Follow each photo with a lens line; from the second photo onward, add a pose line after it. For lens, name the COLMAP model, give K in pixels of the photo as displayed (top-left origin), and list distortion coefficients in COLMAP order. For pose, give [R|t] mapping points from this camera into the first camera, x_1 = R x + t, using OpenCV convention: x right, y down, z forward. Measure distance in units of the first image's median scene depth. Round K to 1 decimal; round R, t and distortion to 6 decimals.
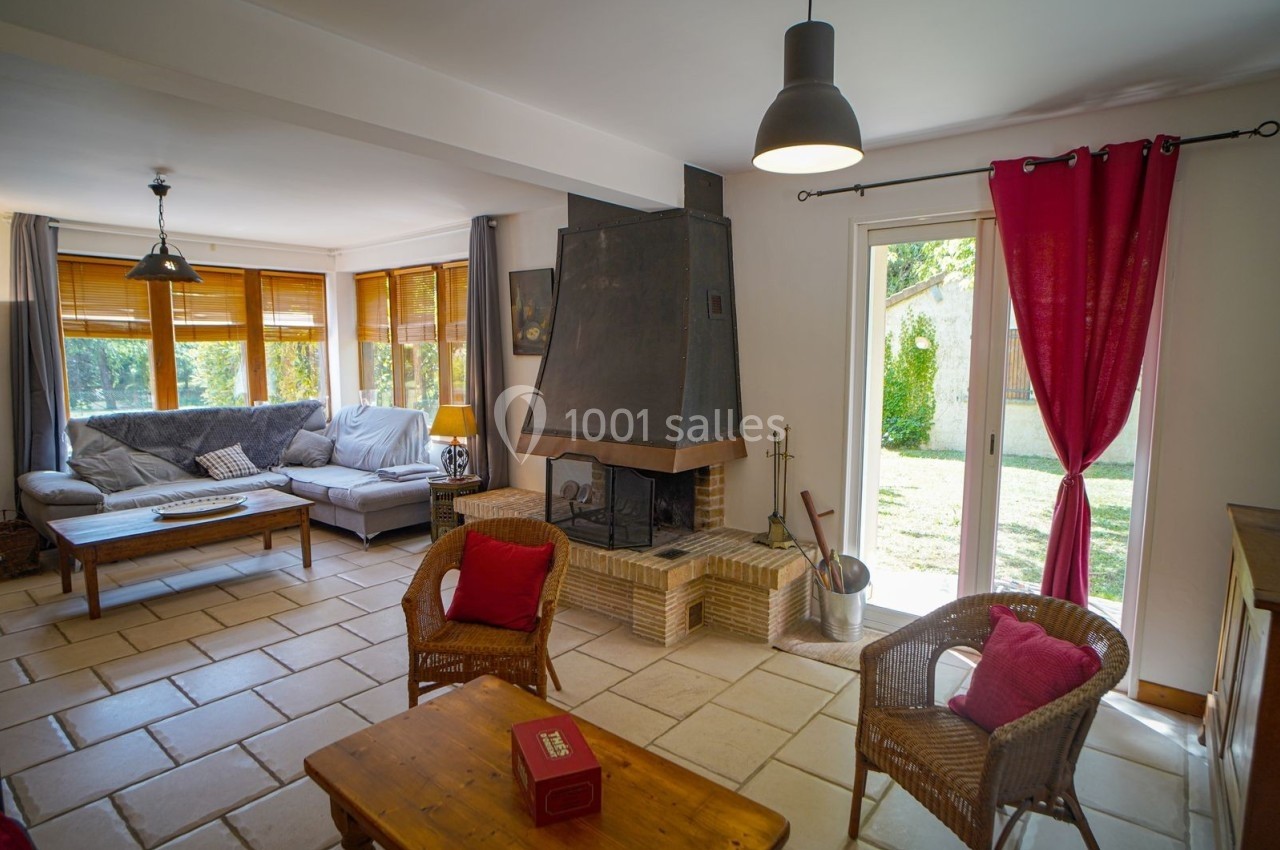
lens RADIAL K [[685.4, 0, 632.5], [0, 685.4, 423.2], [0, 0, 1]] dist [-0.035739, 0.016859]
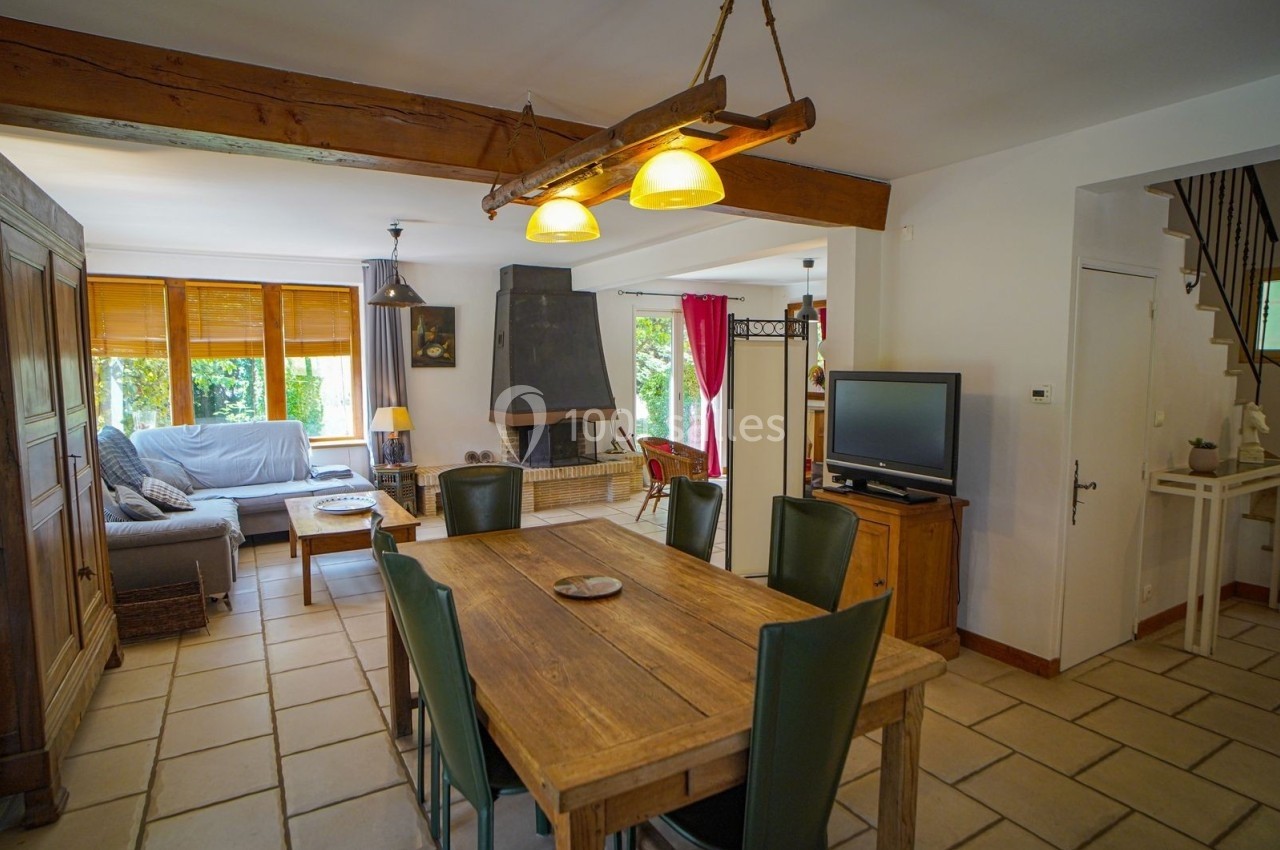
lens RADIAL K [[685.4, 0, 642.9], [0, 685.4, 433.7], [0, 0, 1]] dist [-0.035739, 0.016859]
pose [[0.331031, -0.101737, 0.938119, -1.251466], [0.108573, 0.991675, 0.069234, -0.013788], [-0.937353, 0.078935, 0.339321, 0.132088]]
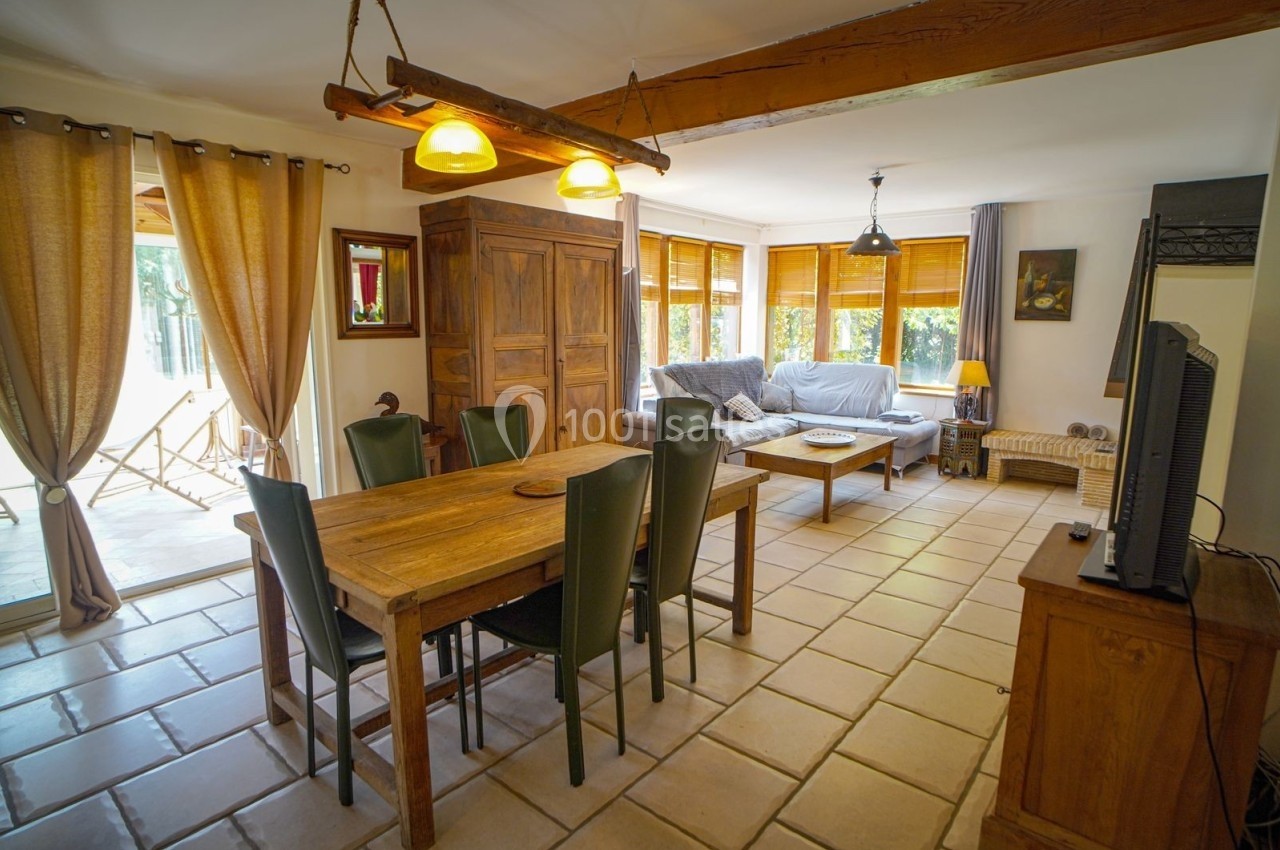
lens RADIAL K [[685.4, 0, 661.0], [0, 685.4, 419.8], [0, 0, 1]] dist [-0.035739, 0.016859]
pose [[0.999767, 0.006934, 0.020462, -0.801057], [-0.007761, 0.999145, 0.040606, 0.032686], [-0.020163, -0.040755, 0.998966, -0.191635]]
